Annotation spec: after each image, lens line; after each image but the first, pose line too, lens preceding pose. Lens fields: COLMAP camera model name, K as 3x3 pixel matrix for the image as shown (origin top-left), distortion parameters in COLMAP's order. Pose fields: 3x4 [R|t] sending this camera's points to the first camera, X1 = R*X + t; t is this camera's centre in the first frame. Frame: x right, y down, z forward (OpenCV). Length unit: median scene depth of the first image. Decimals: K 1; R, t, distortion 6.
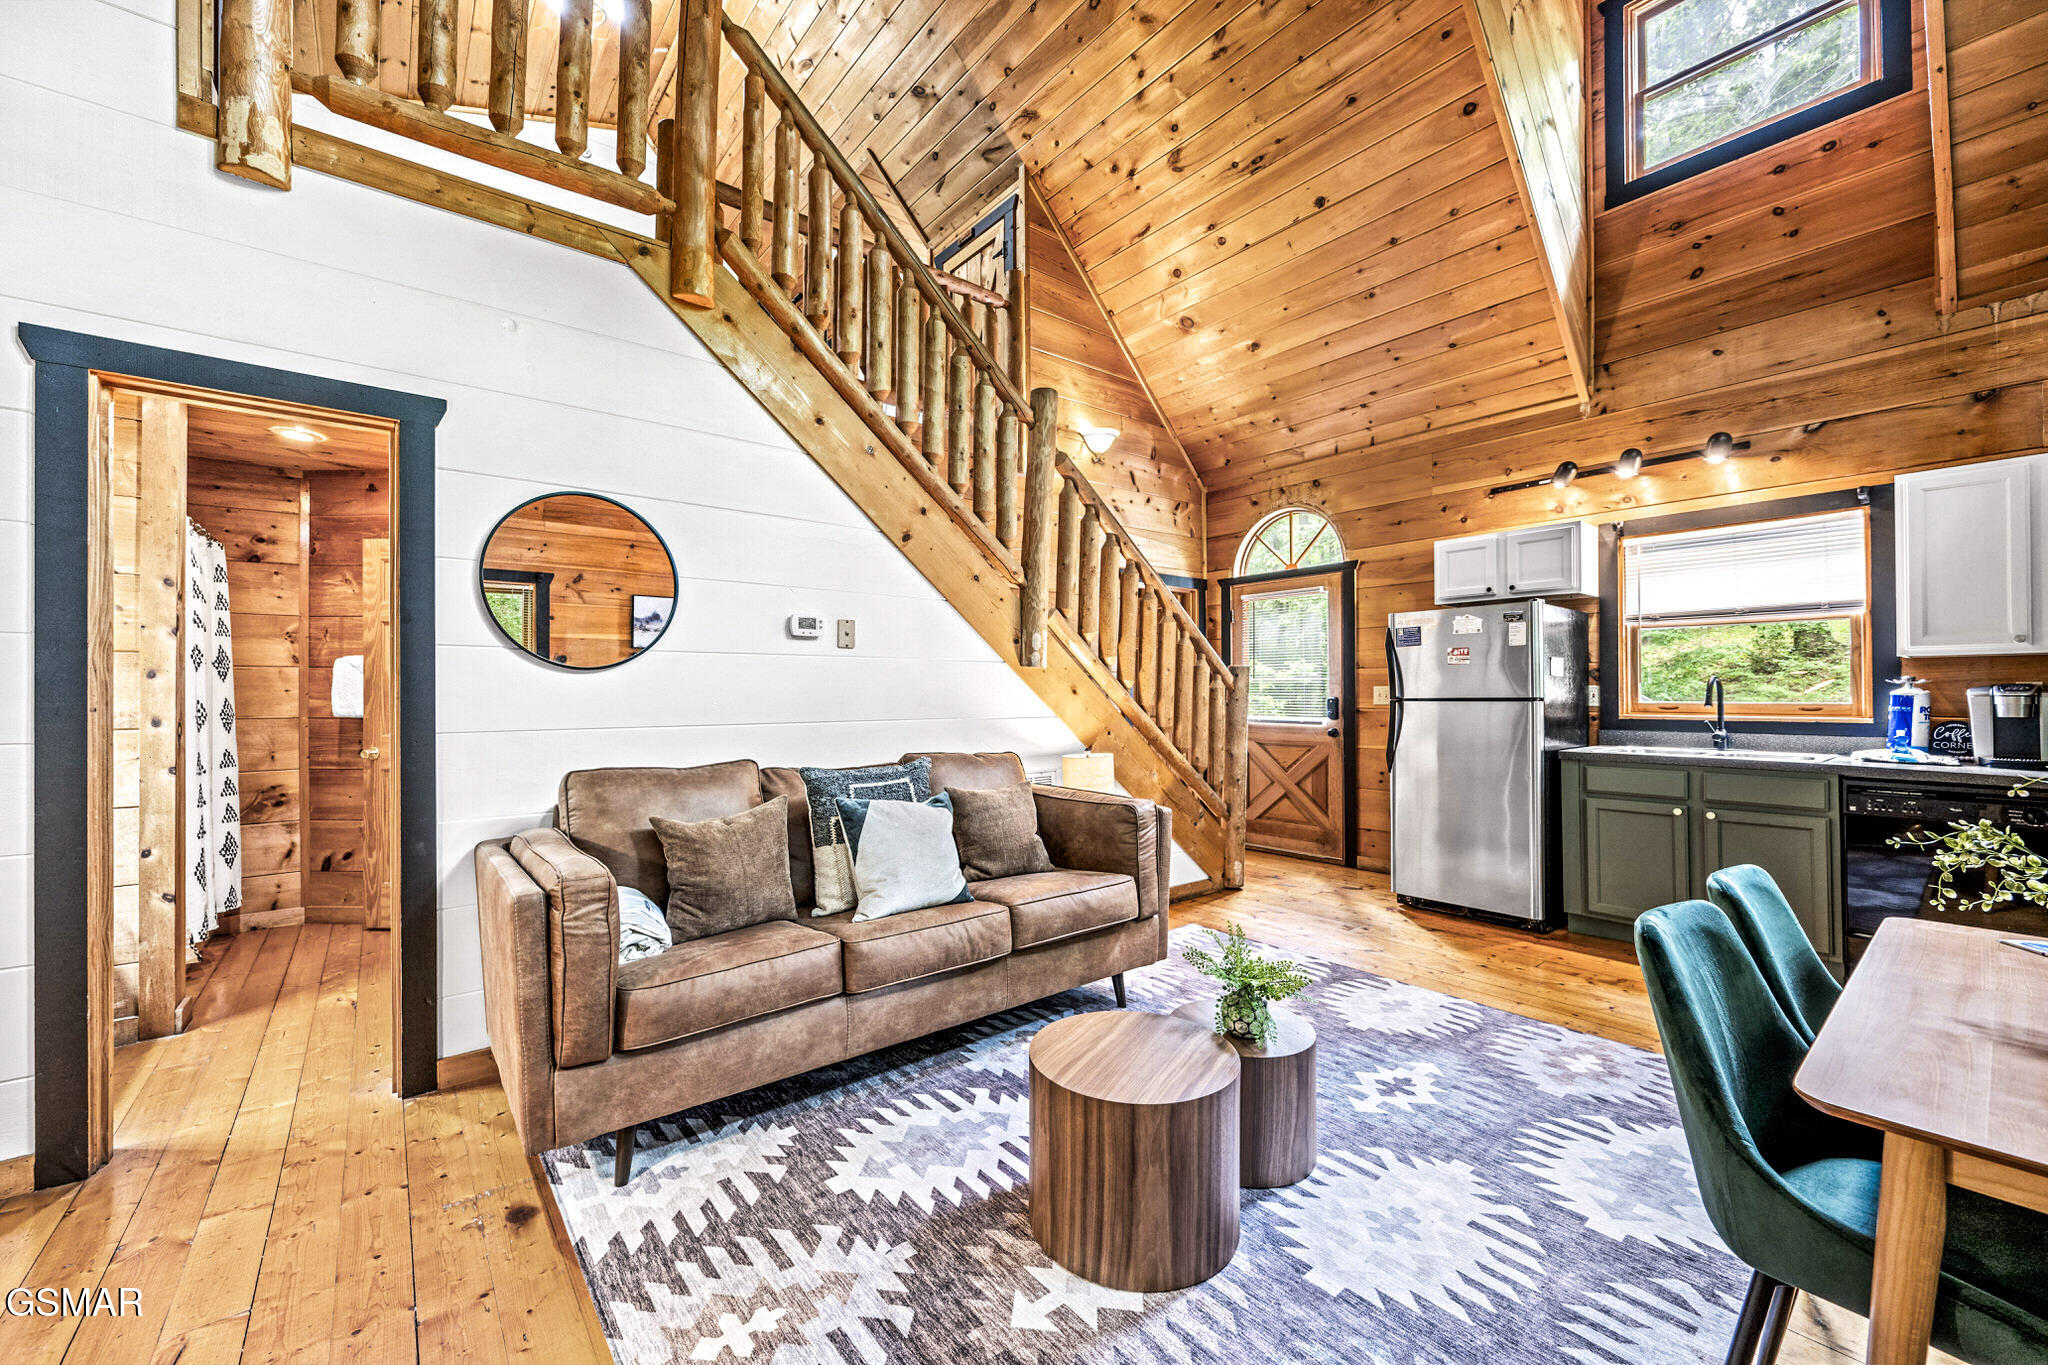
lens RADIAL K [[808.5, 0, 1007.4], [0, 808.5, 687.5], [0, 0, 1]] dist [-0.000092, -0.000586]
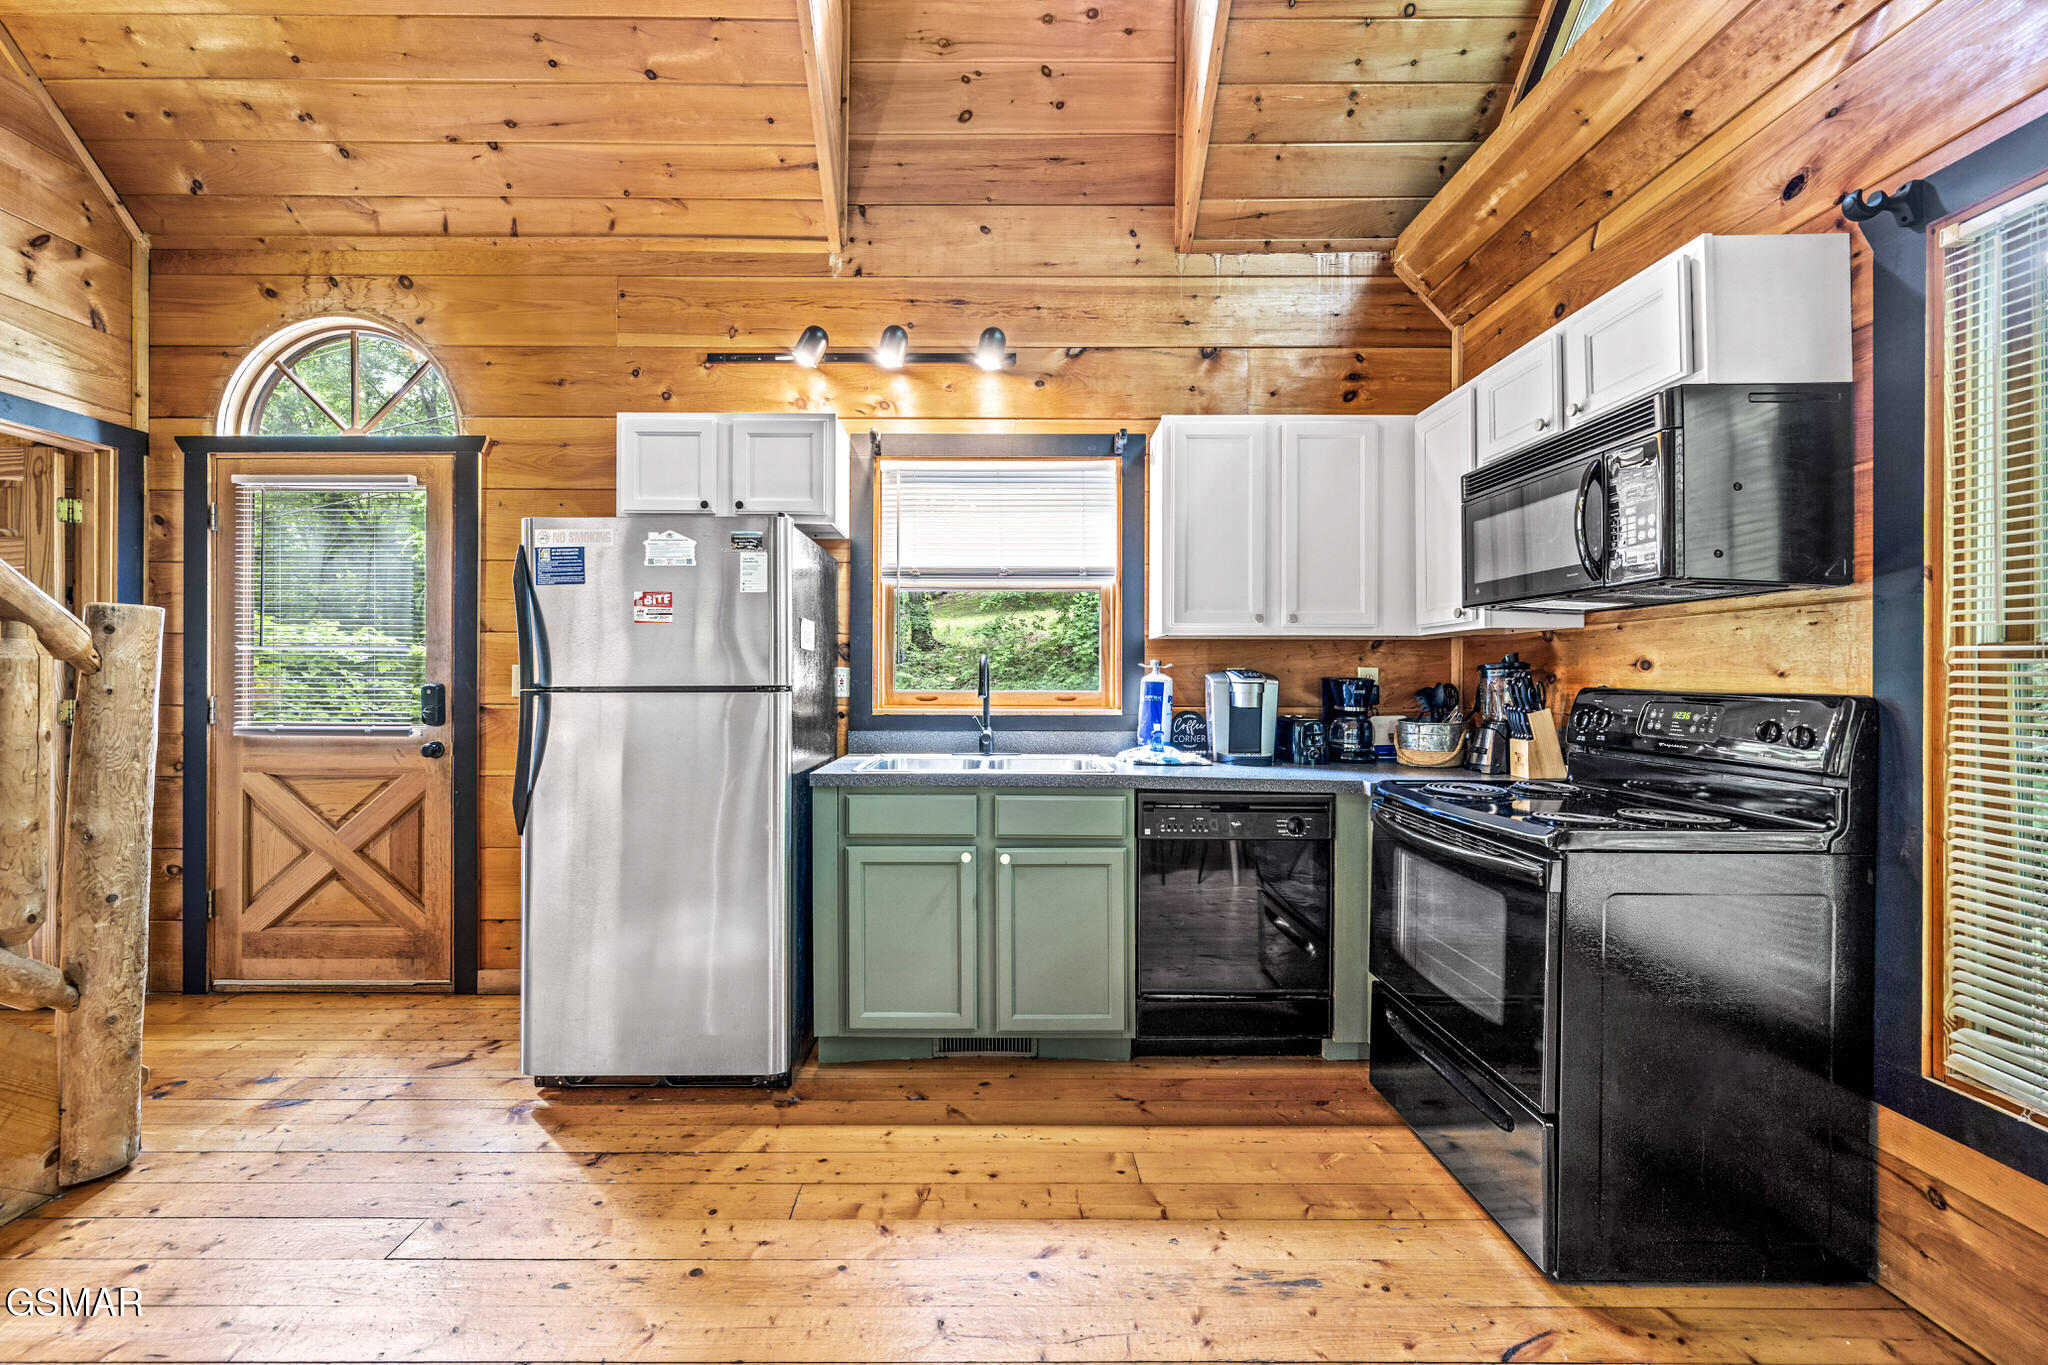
lens RADIAL K [[808.5, 0, 1007.3], [0, 808.5, 675.4], [0, 0, 1]] dist [-0.000092, -0.000586]
pose [[0.610509, 0.007891, 0.791970, 0.293867], [-0.009665, 0.999950, -0.002513, 0.005252], [-0.791951, -0.006121, 0.610555, 0.516869]]
